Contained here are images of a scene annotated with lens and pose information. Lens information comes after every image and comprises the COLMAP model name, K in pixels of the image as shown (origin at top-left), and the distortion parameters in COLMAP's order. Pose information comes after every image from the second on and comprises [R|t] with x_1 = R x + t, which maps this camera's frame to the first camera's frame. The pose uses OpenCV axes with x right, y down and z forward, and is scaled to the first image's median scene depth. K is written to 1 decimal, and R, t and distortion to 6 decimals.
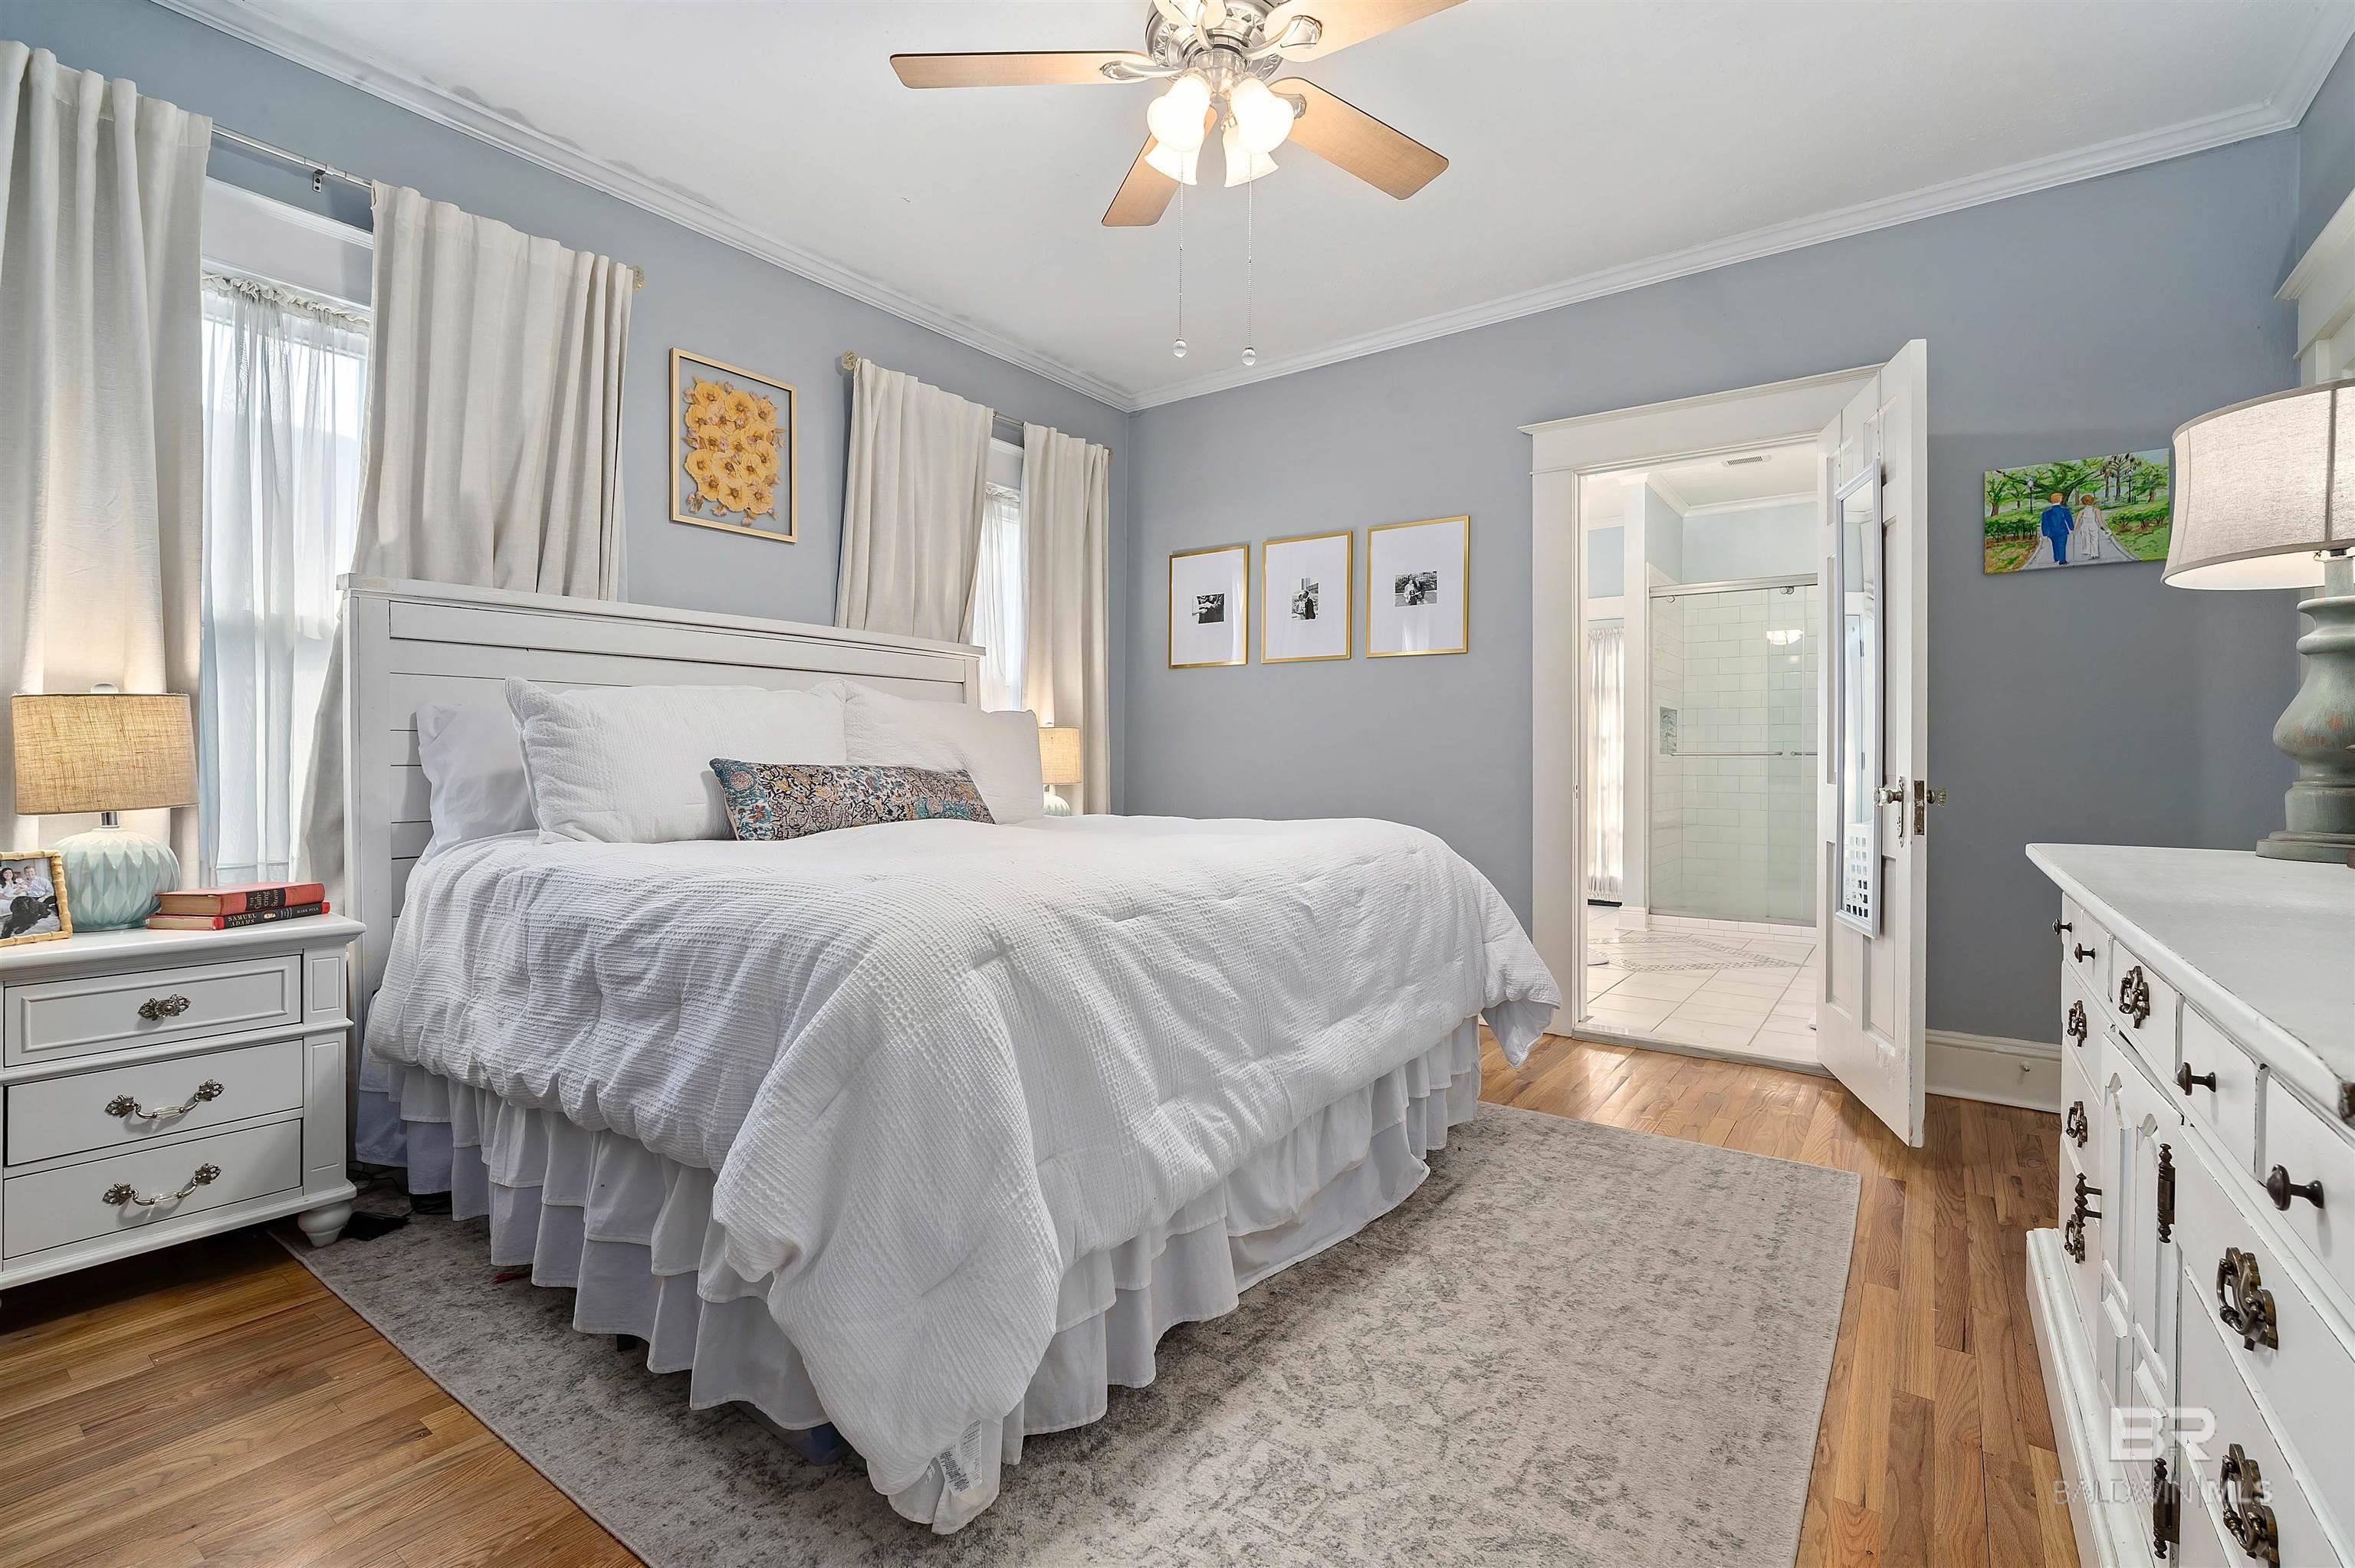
lens RADIAL K [[1040.3, 0, 1189.6], [0, 1040.3, 760.4], [0, 0, 1]] dist [-0.015318, 0.004790]
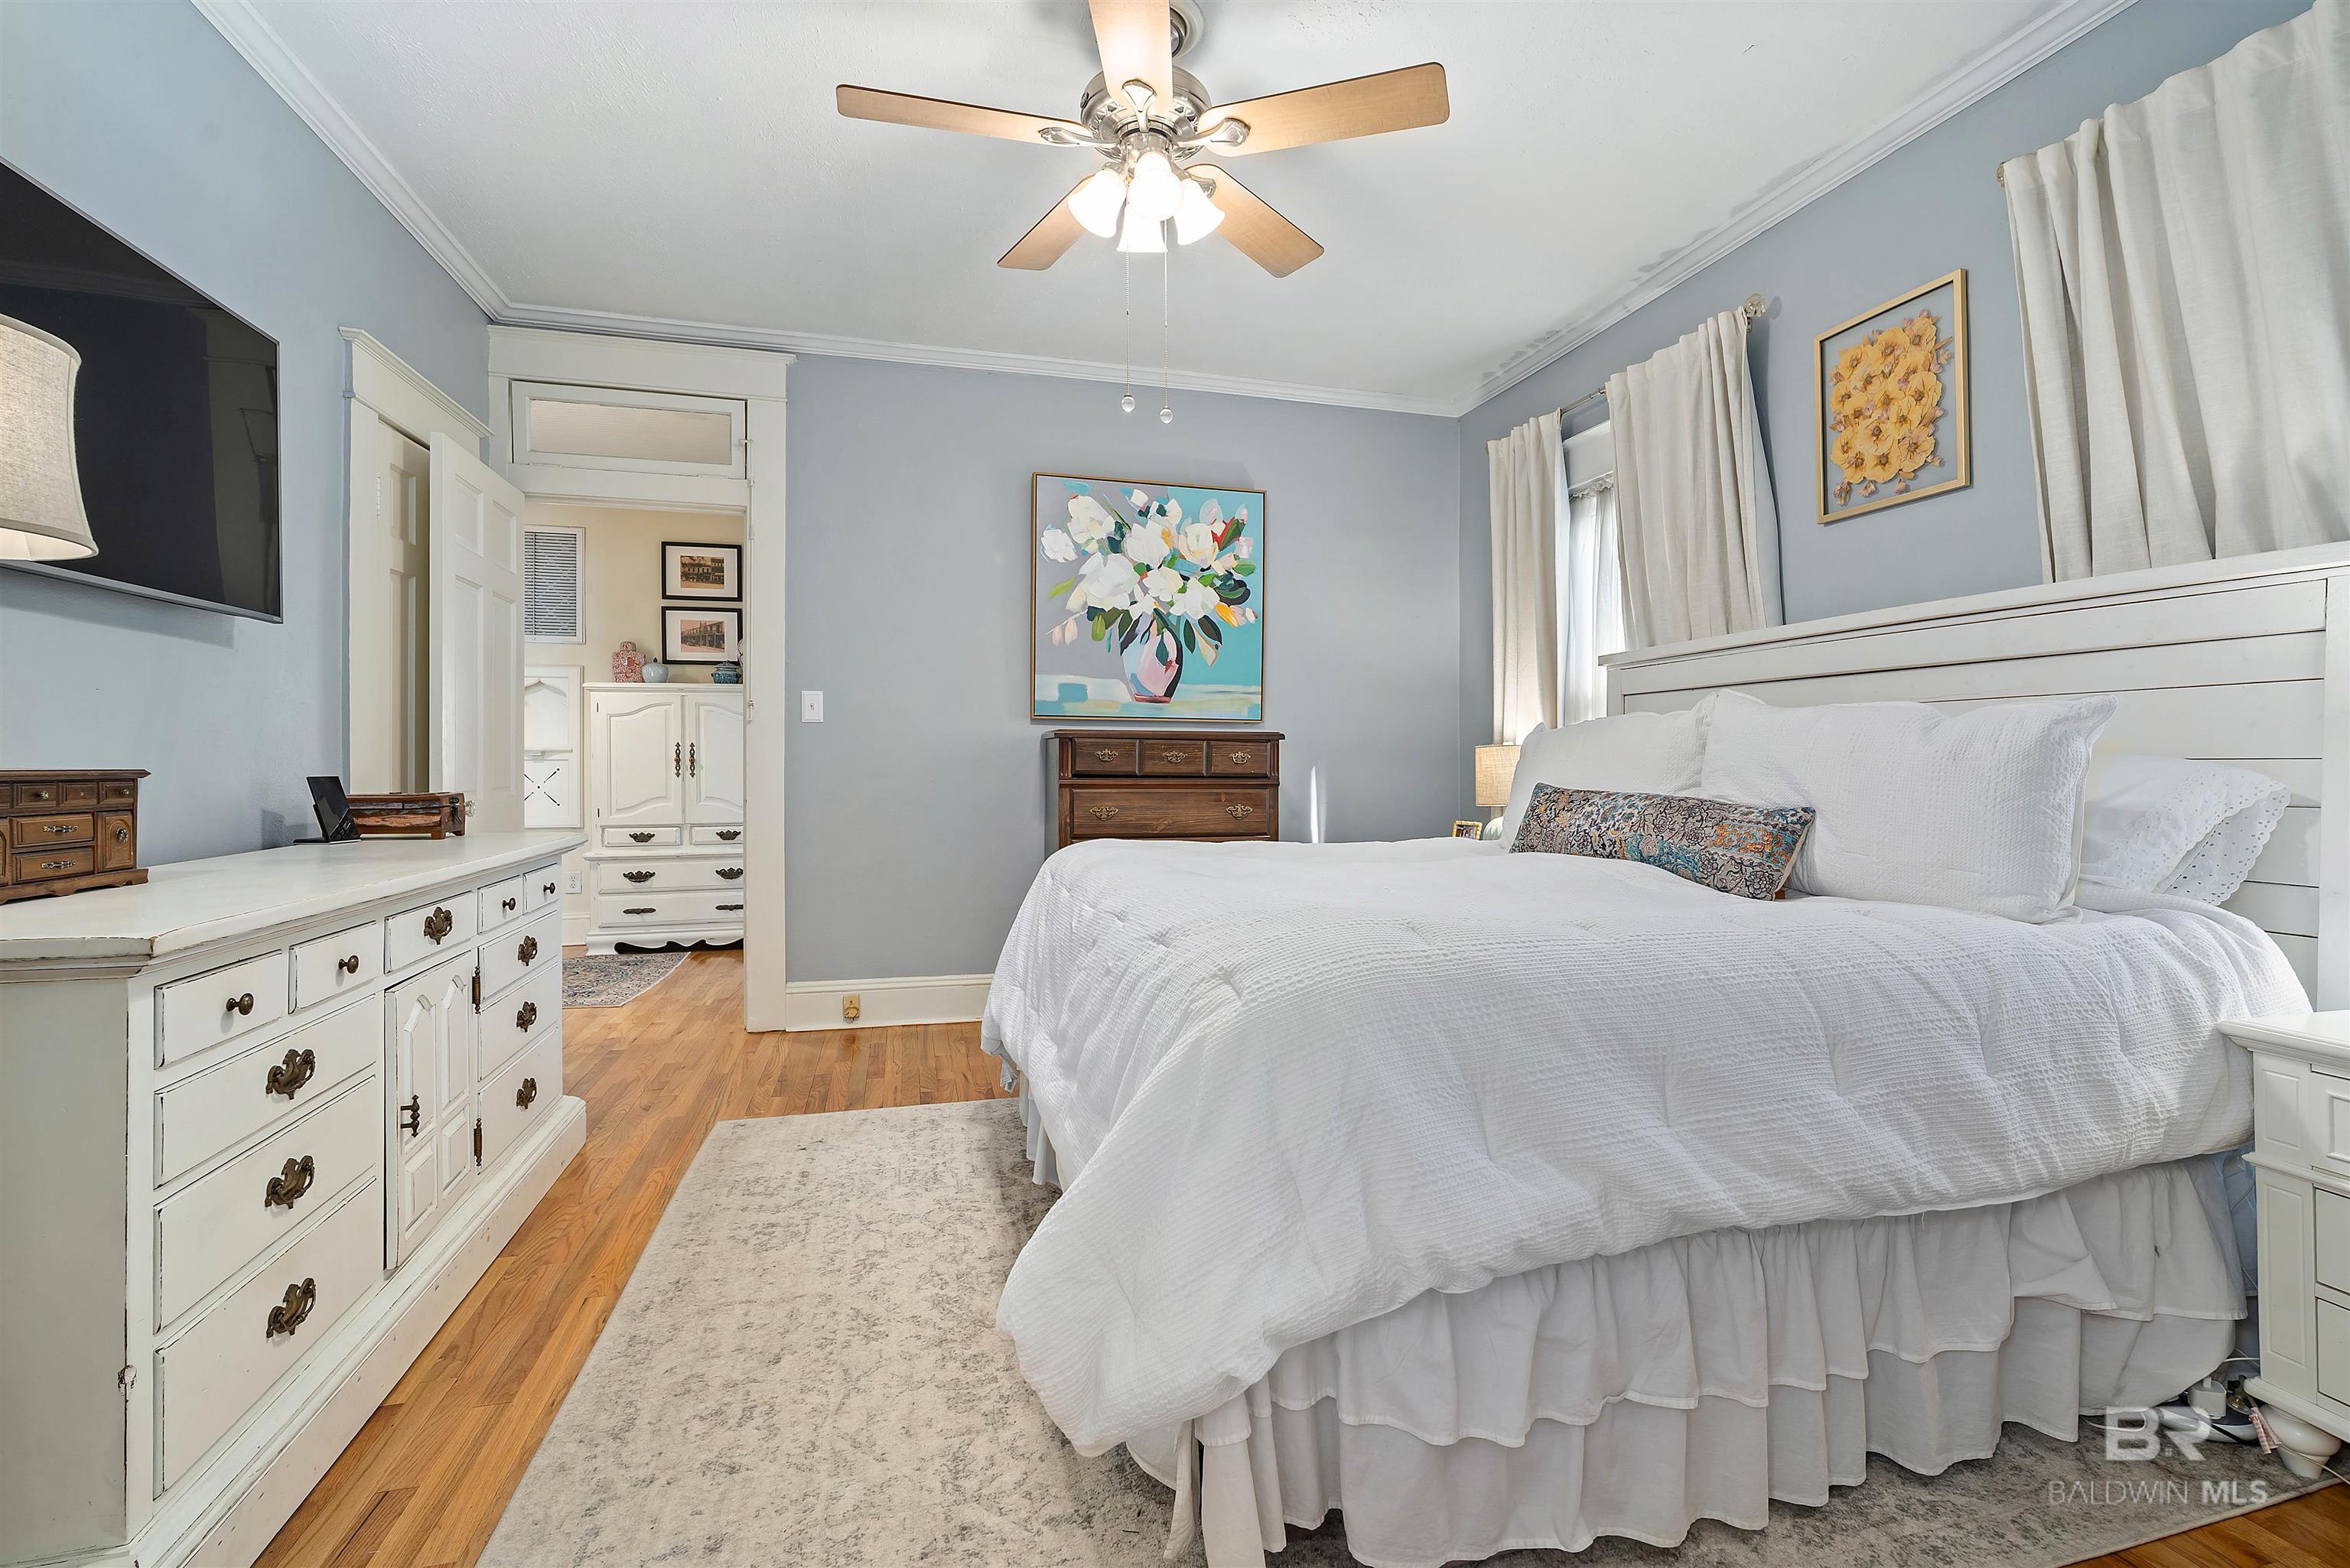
lens RADIAL K [[1038.2, 0, 1182.8], [0, 1038.2, 773.9], [0, 0, 1]] dist [-0.015318, 0.004790]
pose [[-0.627617, -0.000858, -0.778522, 0.828618], [-0.009294, 0.999936, 0.006390, -0.019481], [0.778467, 0.011246, -0.627585, 1.683433]]
